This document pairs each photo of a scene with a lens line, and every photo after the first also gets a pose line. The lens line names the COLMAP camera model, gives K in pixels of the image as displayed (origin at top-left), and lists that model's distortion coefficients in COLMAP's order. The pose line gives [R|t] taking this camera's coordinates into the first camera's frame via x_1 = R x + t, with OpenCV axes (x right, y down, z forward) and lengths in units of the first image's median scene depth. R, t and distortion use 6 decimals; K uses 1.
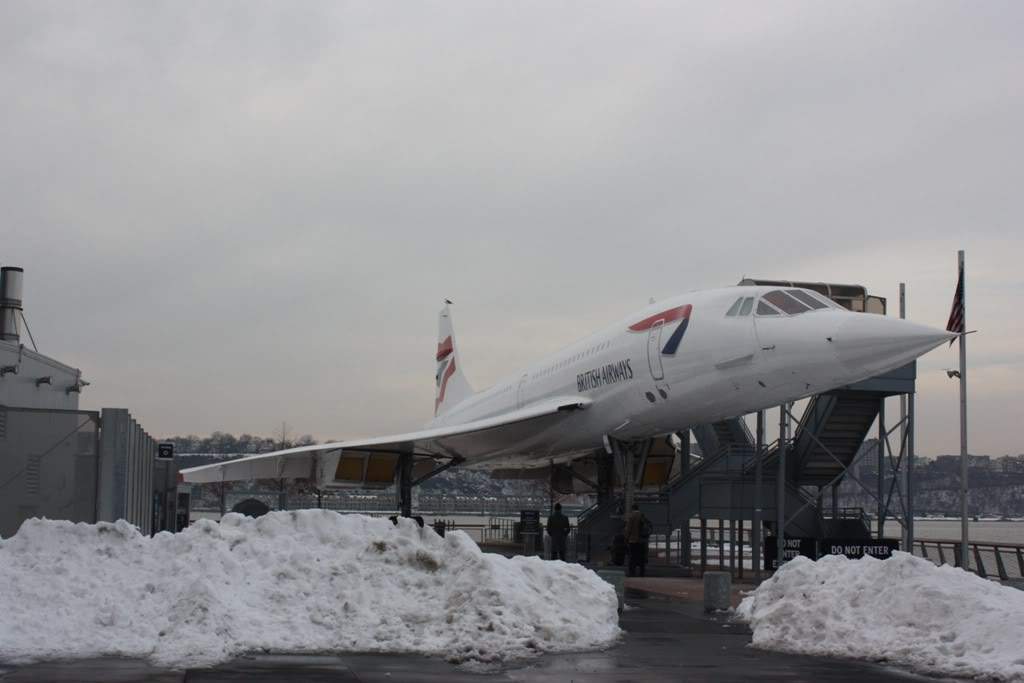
lens RADIAL K [[1498.9, 0, 515.0], [0, 1498.9, 352.3], [0, 0, 1]] dist [-0.045042, 0.090011]
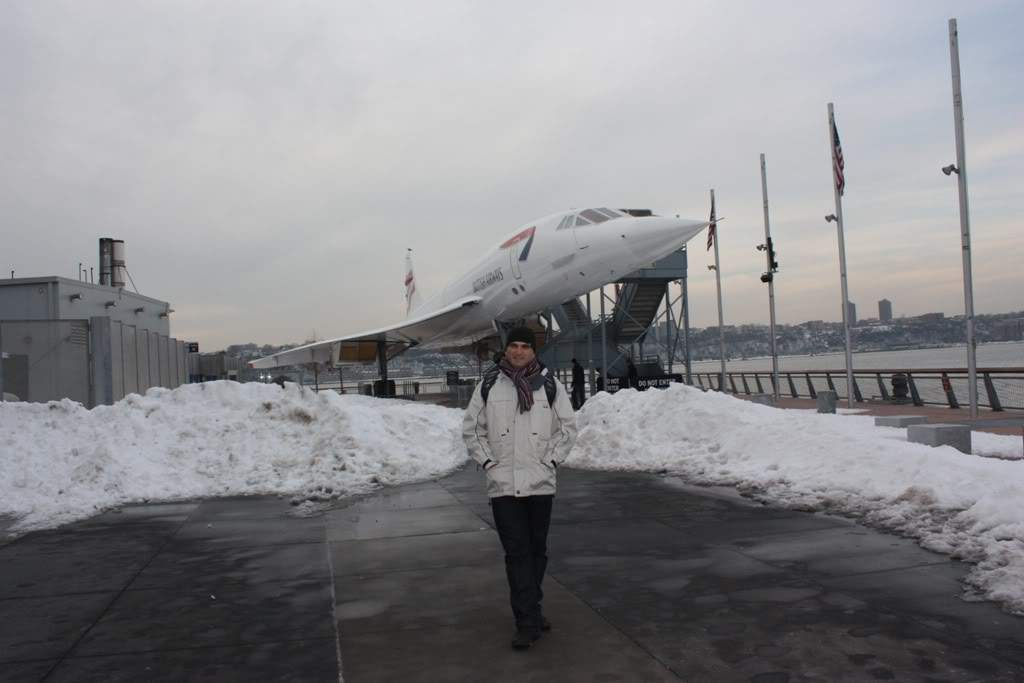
lens RADIAL K [[853.8, 0, 512.0], [0, 853.8, 341.5], [0, 0, 1]] dist [-0.169441, 0.147423]
pose [[0.996661, -0.065809, 0.048326, 0.086737], [0.062246, 0.995470, 0.071862, 0.037498], [-0.052836, -0.068614, 0.996243, 0.289496]]
